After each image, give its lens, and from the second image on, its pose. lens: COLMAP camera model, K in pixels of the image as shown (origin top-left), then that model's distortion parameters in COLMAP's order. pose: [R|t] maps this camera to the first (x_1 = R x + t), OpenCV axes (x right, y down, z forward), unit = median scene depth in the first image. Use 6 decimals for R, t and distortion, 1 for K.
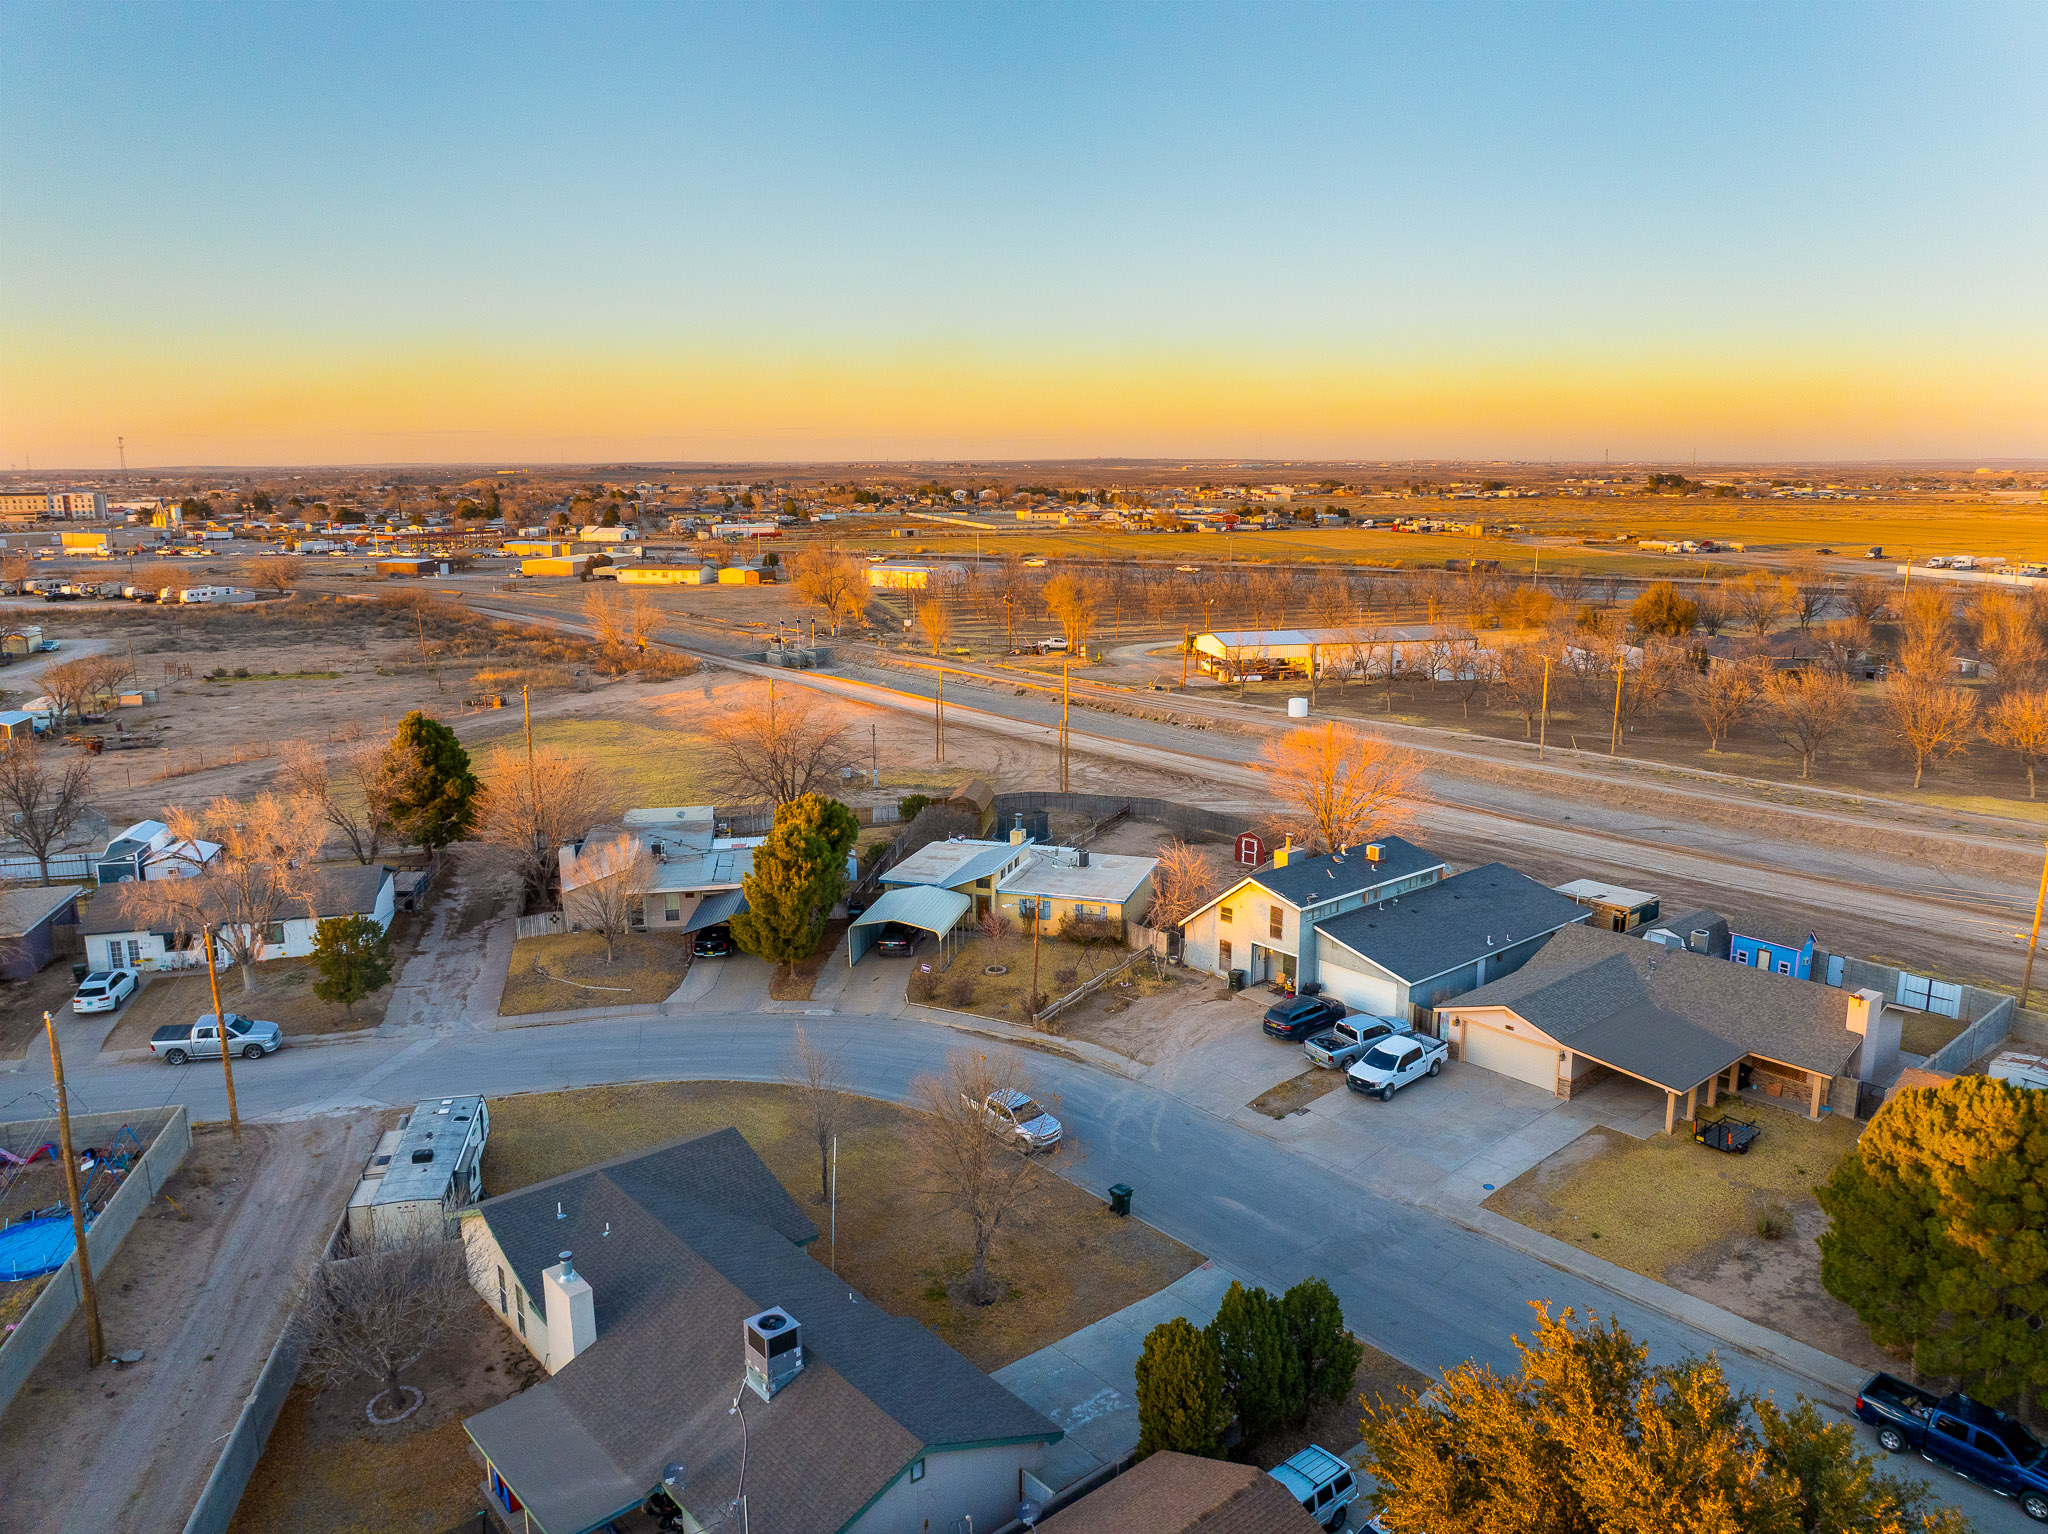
lens RADIAL K [[1432.1, 0, 1023.0], [0, 1432.1, 763.9], [0, 0, 1]] dist [0.004918, 0.000354]
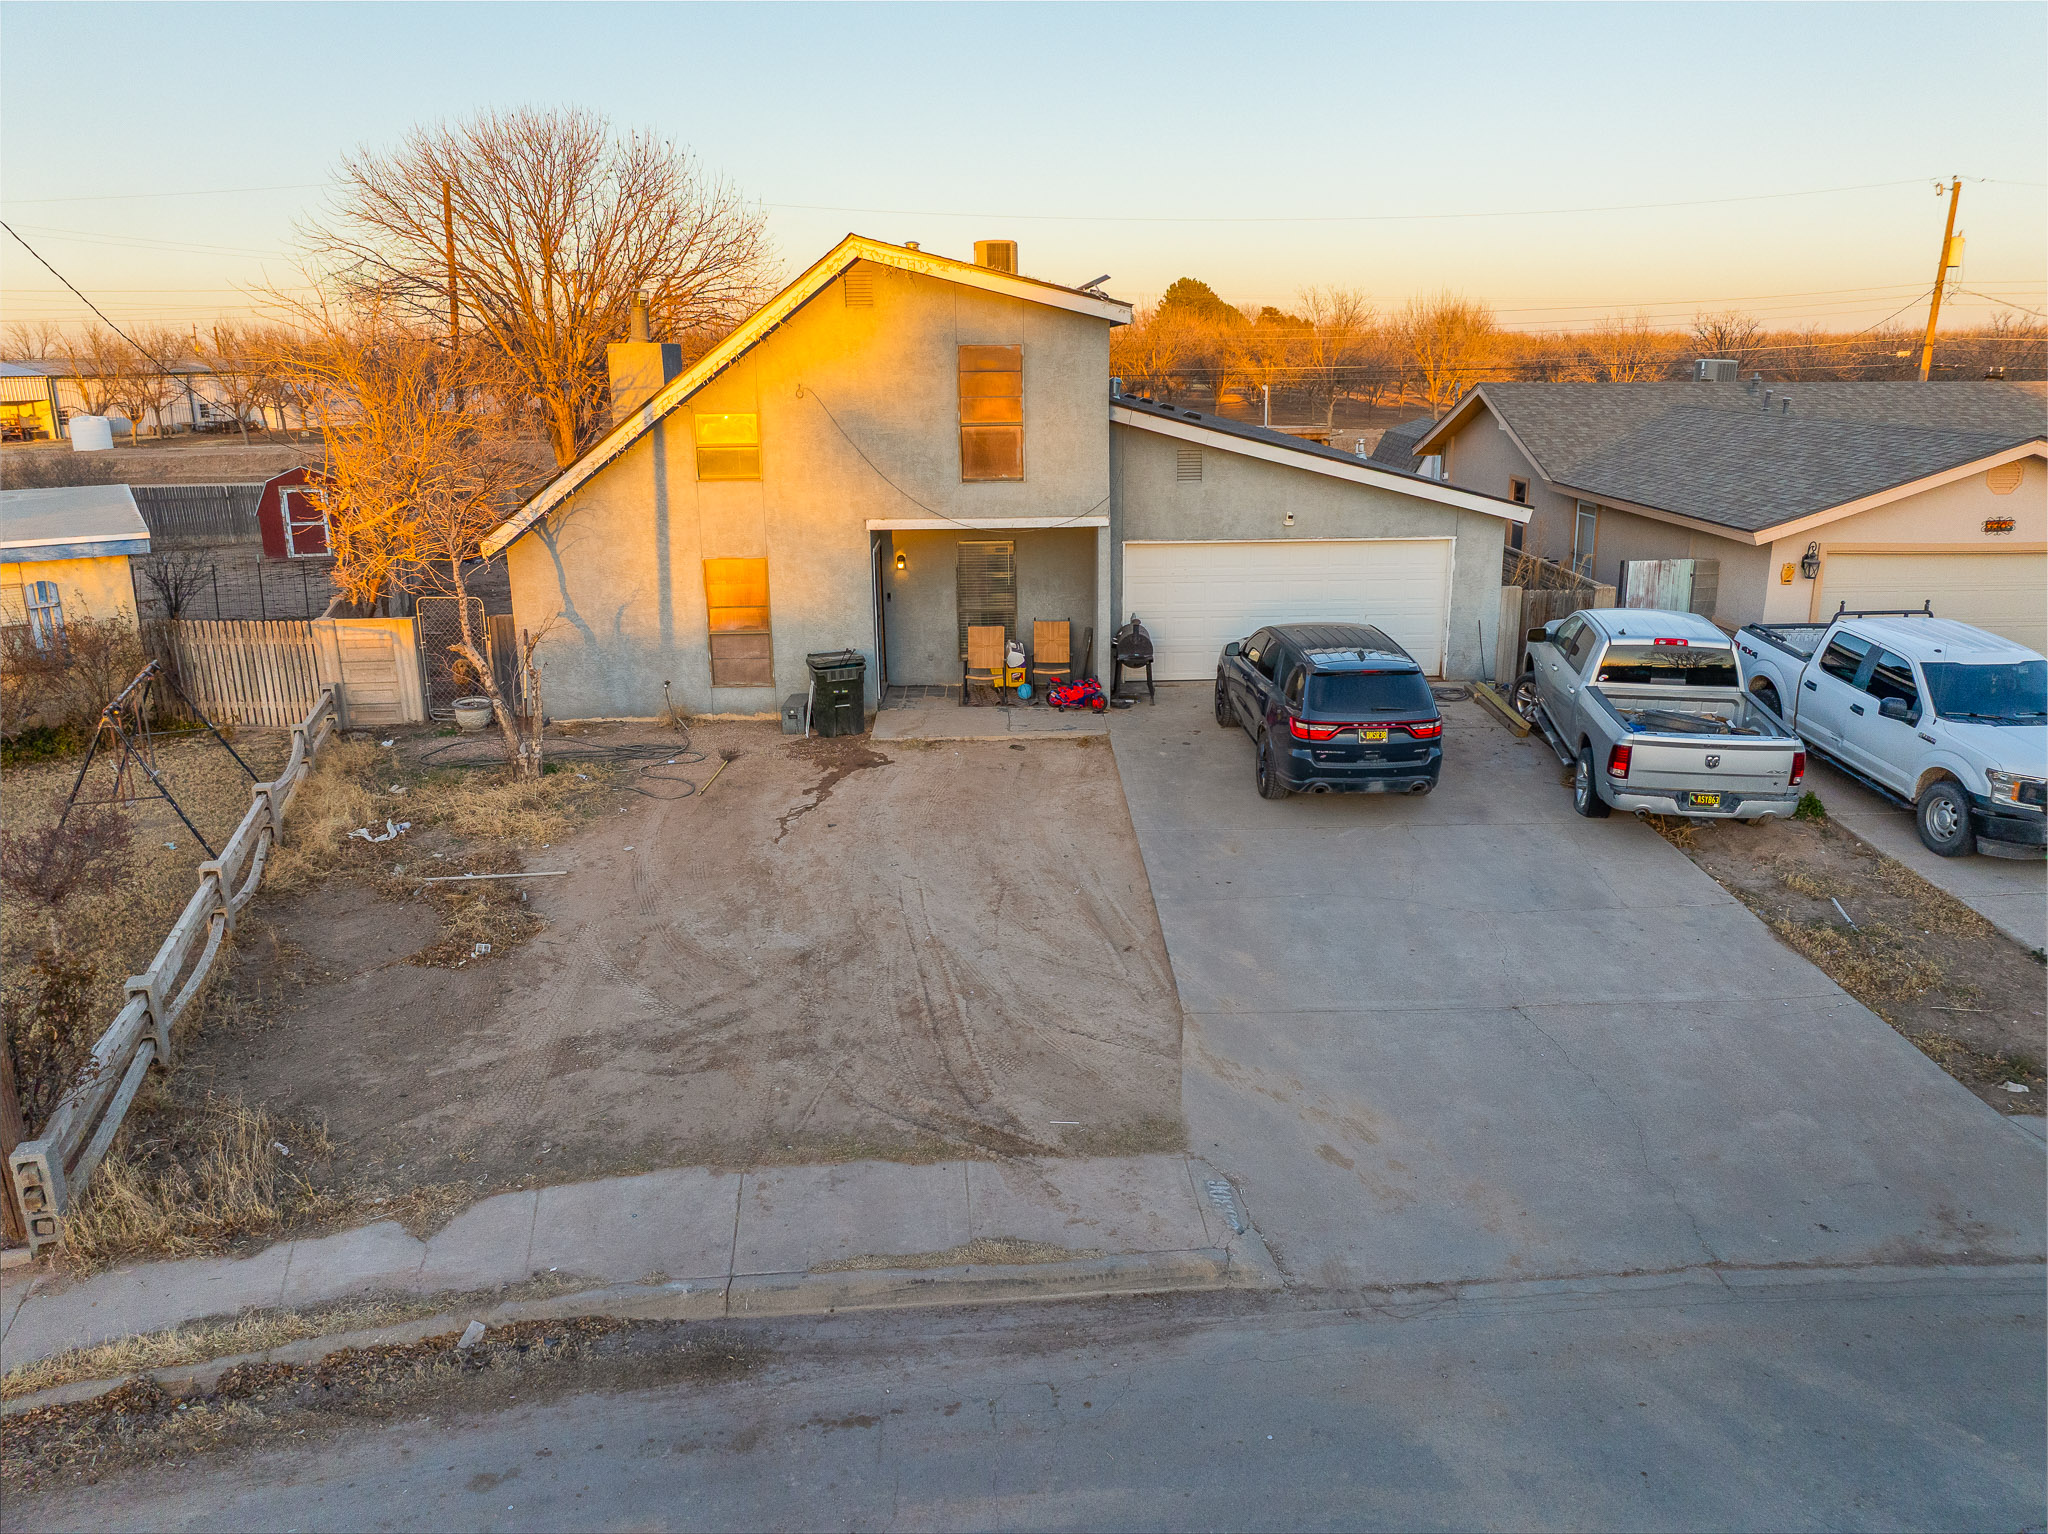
lens RADIAL K [[1431.8, 0, 1028.7], [0, 1431.8, 757.2], [0, 0, 1]] dist [-0.029226, -0.007178]
pose [[0.620674, -0.208332, 0.755885, -0.020547], [0.162040, 0.977324, 0.136309, 0.132451], [-0.767142, 0.037880, 0.640357, 0.810891]]
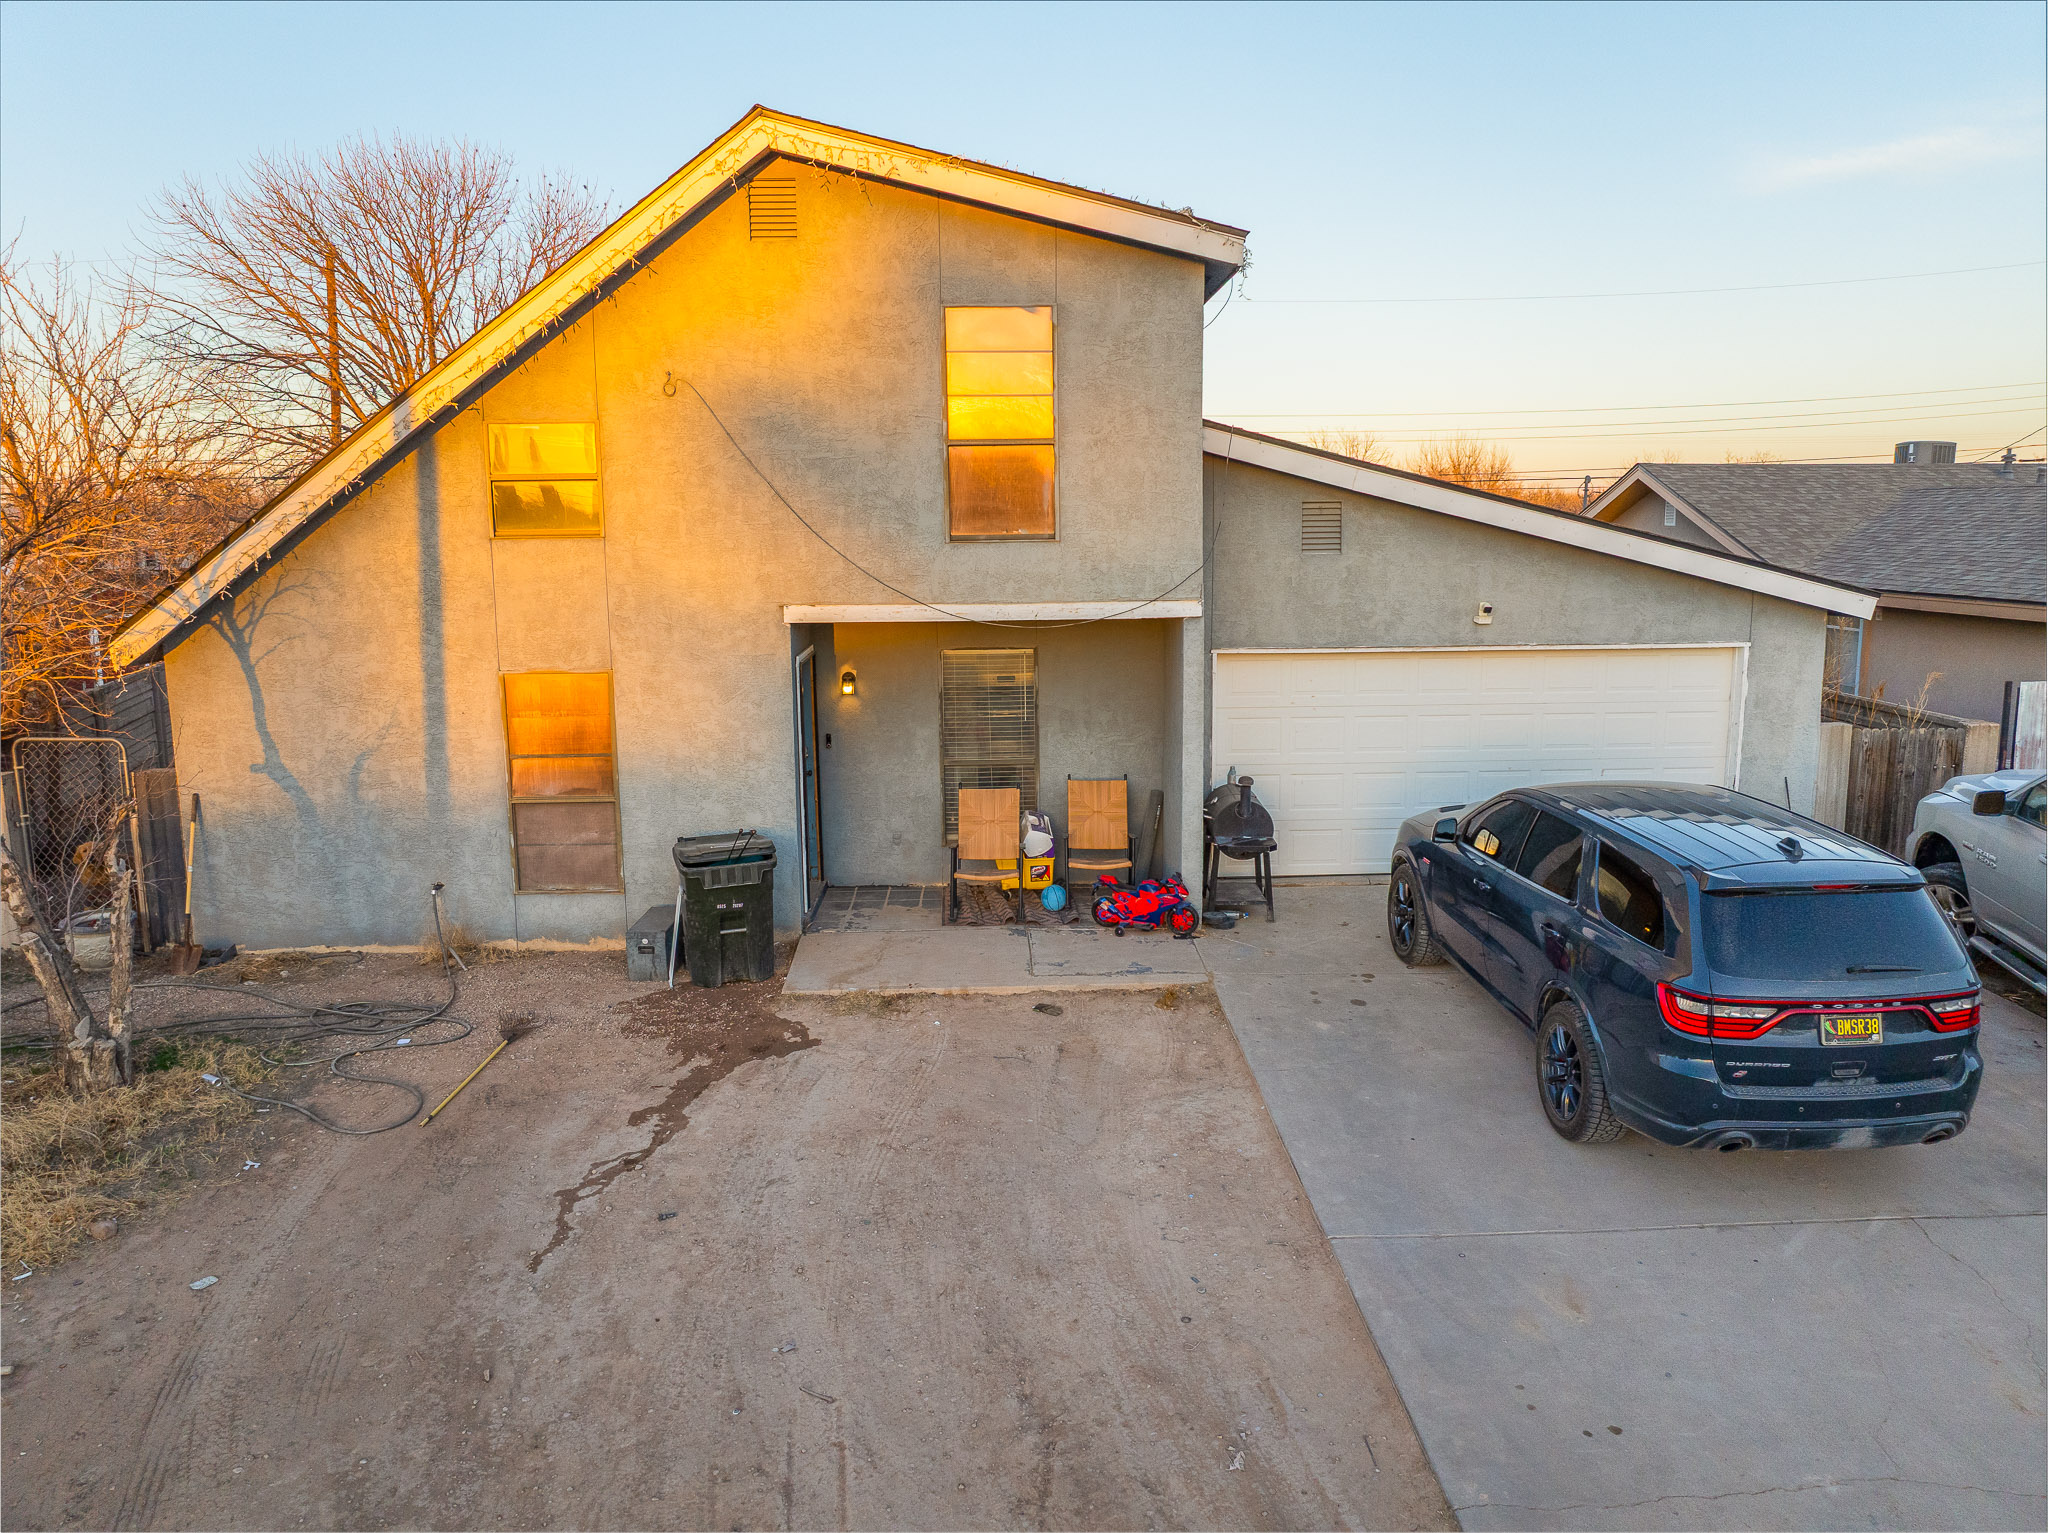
lens RADIAL K [[1431.8, 0, 1030.1], [0, 1431.8, 765.3], [0, 0, 1]] dist [-0.029226, -0.007178]
pose [[0.612661, -0.127366, 0.780016, 0.058891], [0.162292, 0.986172, 0.033557, 0.136445], [-0.773504, 0.106032, 0.624860, 0.882384]]
